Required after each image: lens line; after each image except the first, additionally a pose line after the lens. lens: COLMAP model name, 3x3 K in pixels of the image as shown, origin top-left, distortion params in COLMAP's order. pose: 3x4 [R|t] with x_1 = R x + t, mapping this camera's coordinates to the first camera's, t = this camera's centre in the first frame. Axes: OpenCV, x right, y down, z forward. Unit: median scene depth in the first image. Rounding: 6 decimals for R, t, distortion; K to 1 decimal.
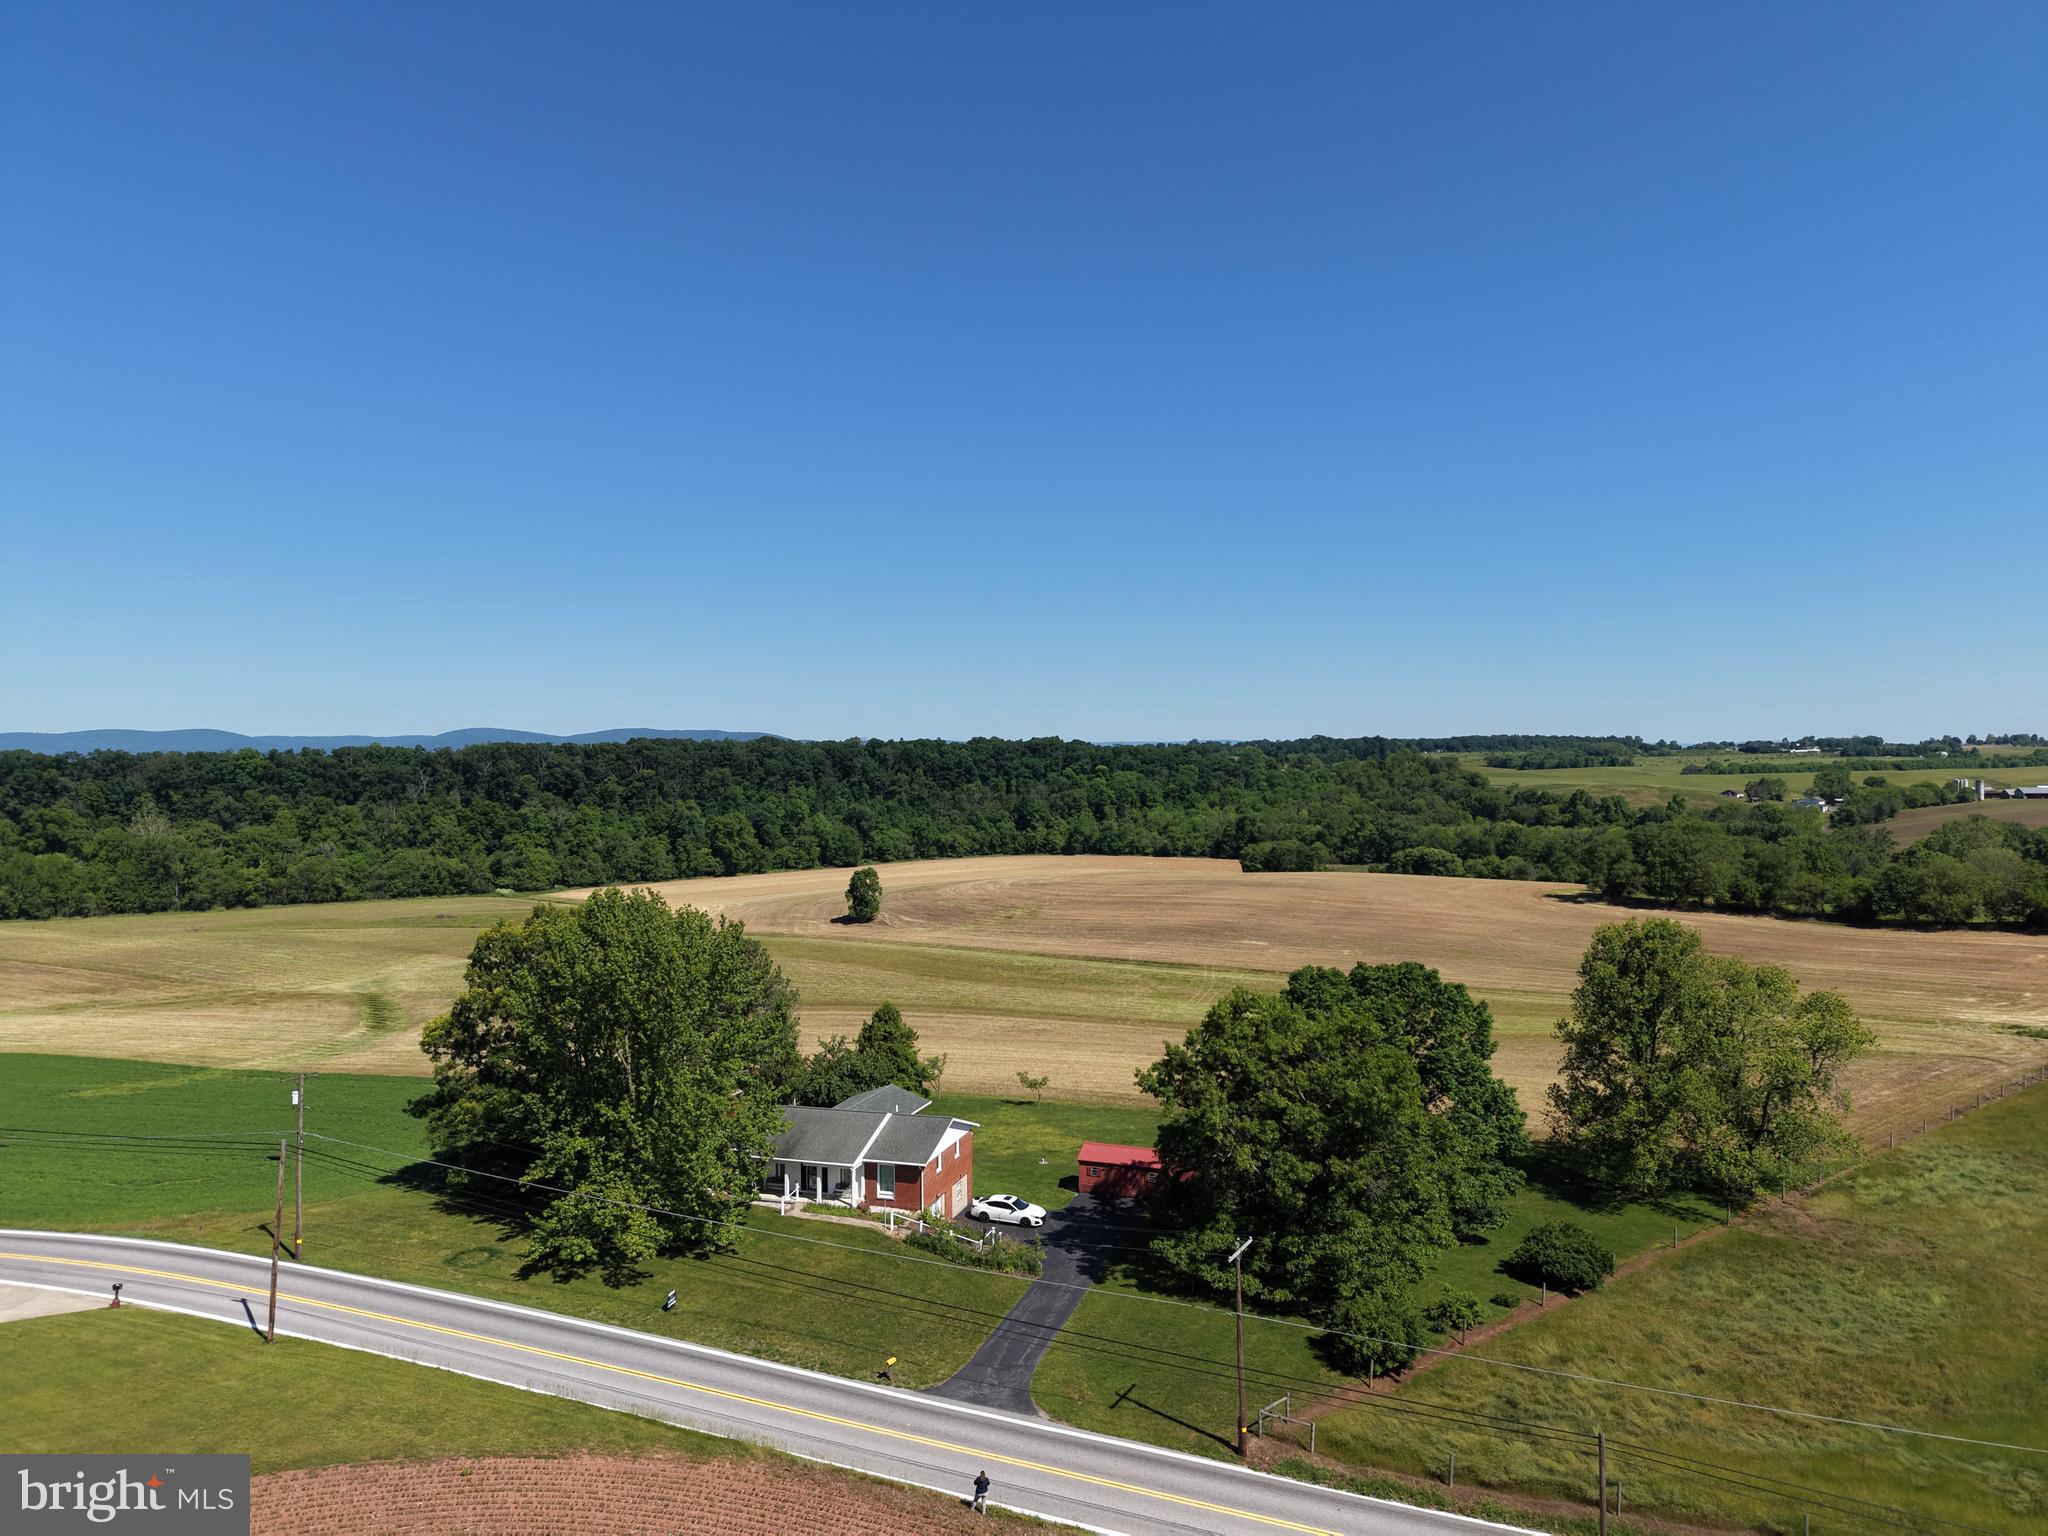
lens RADIAL K [[1403.8, 0, 1024.0], [0, 1403.8, 768.0], [0, 0, 1]] dist [0.033869, -0.031609]
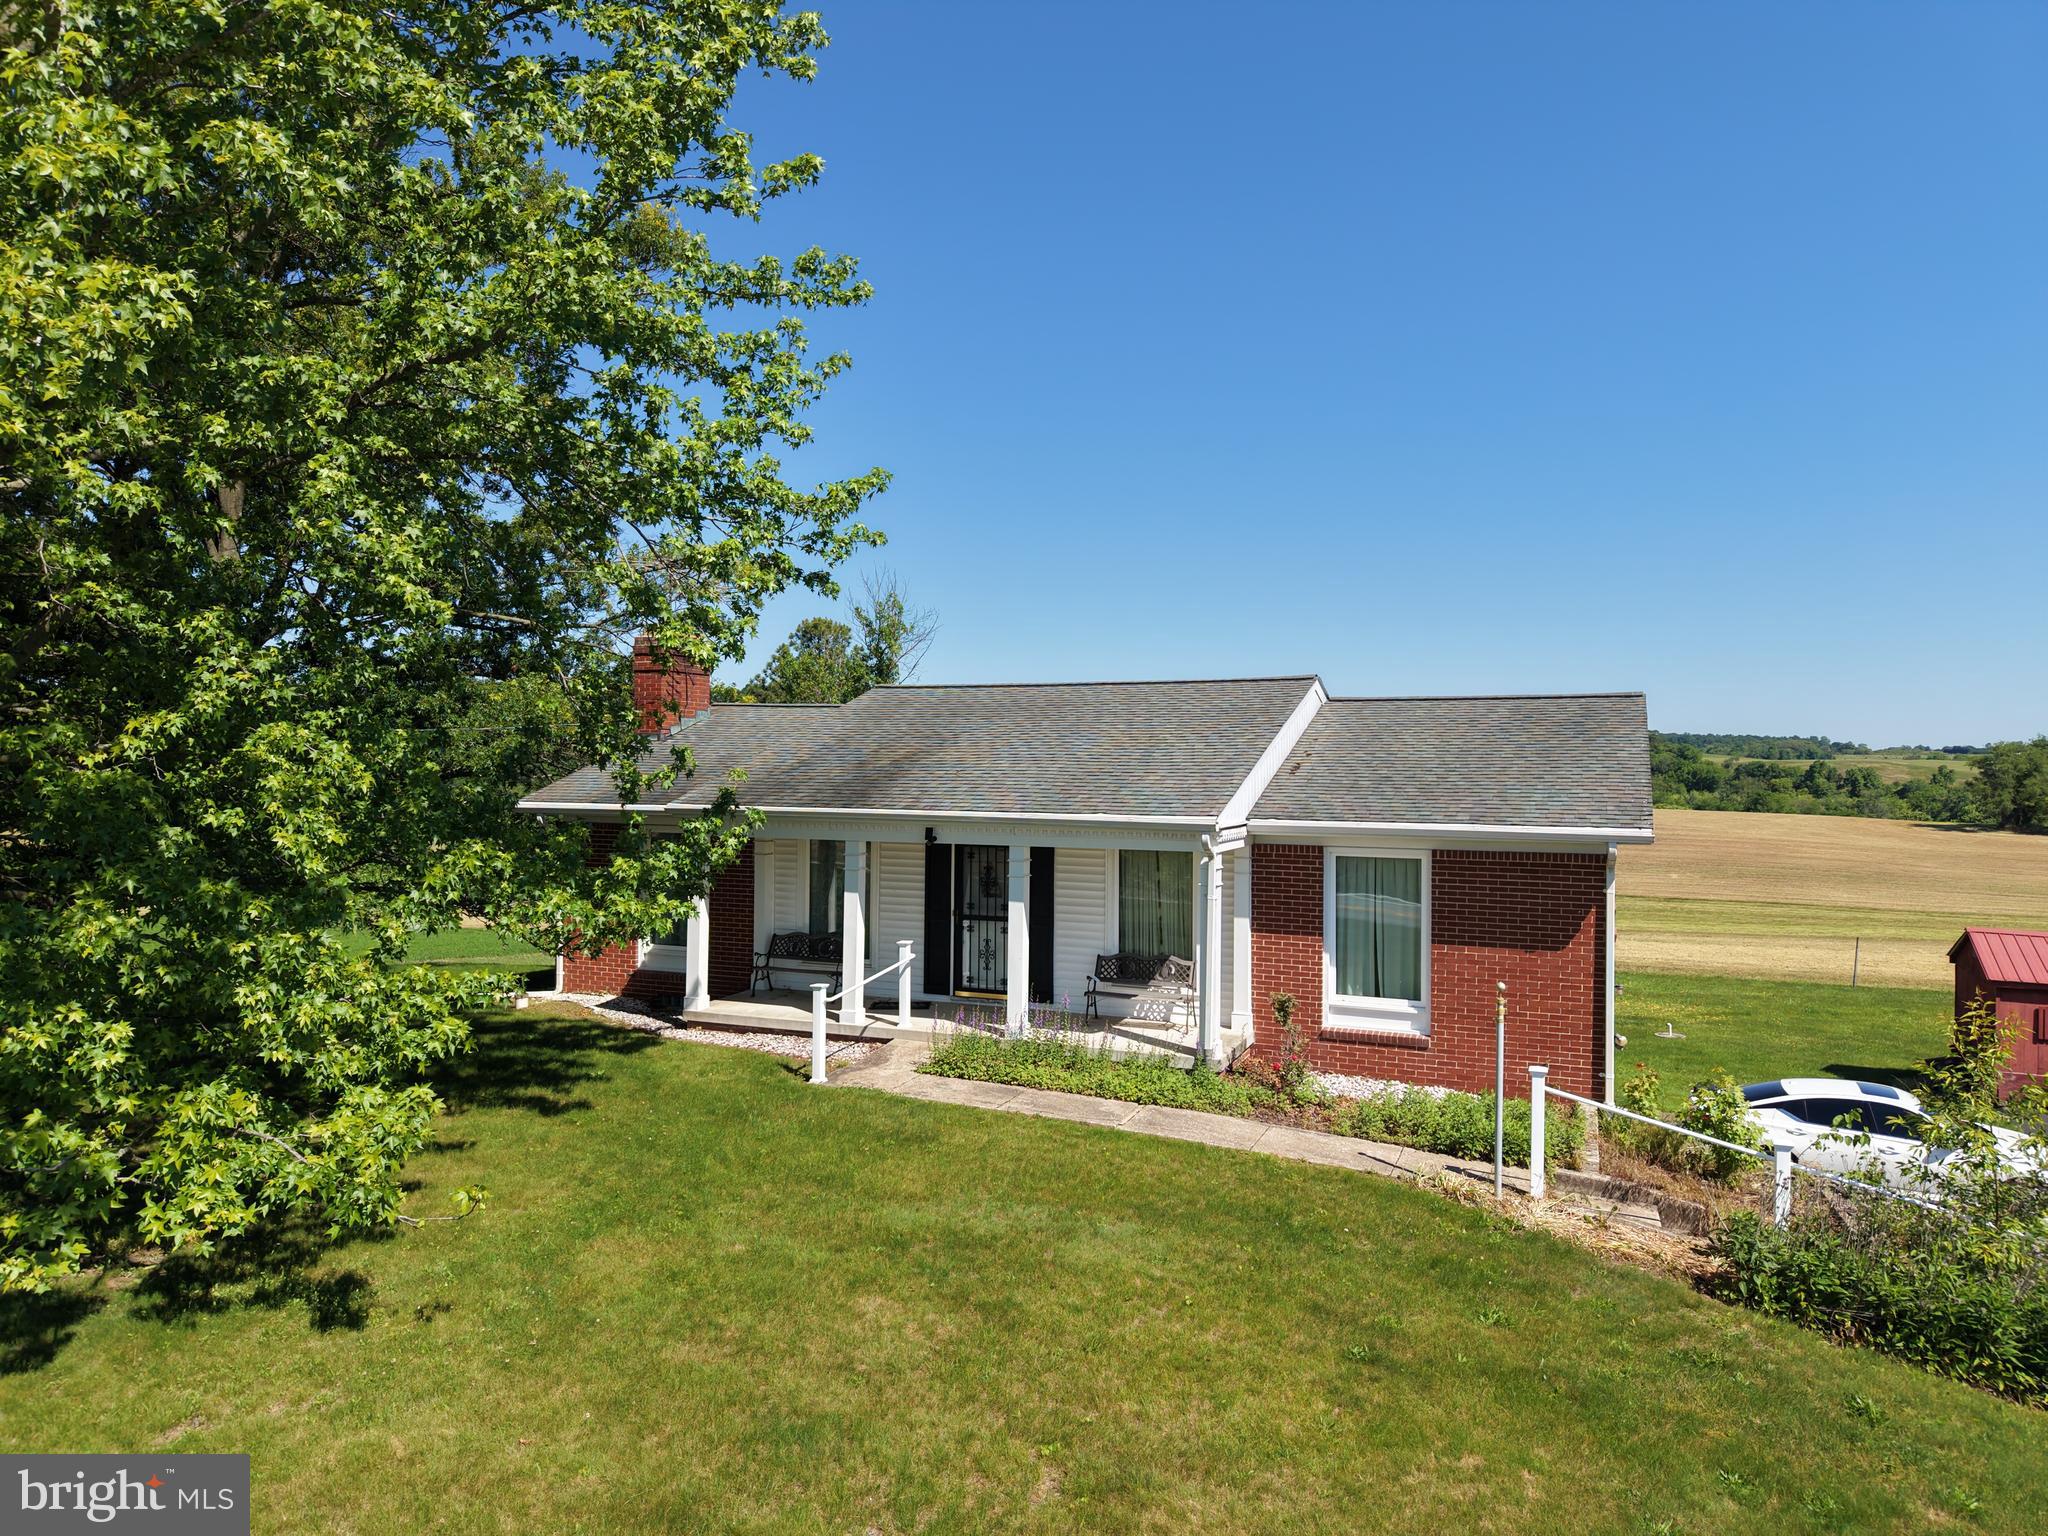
lens RADIAL K [[1364.4, 0, 1030.7], [0, 1364.4, 758.1], [0, 0, 1]] dist [0.026376, -0.021050]
pose [[0.996553, 0.018577, -0.080854, -0.116762], [-0.020383, 0.999559, -0.021577, 0.247720], [0.080418, 0.023151, 0.996492, 0.737047]]
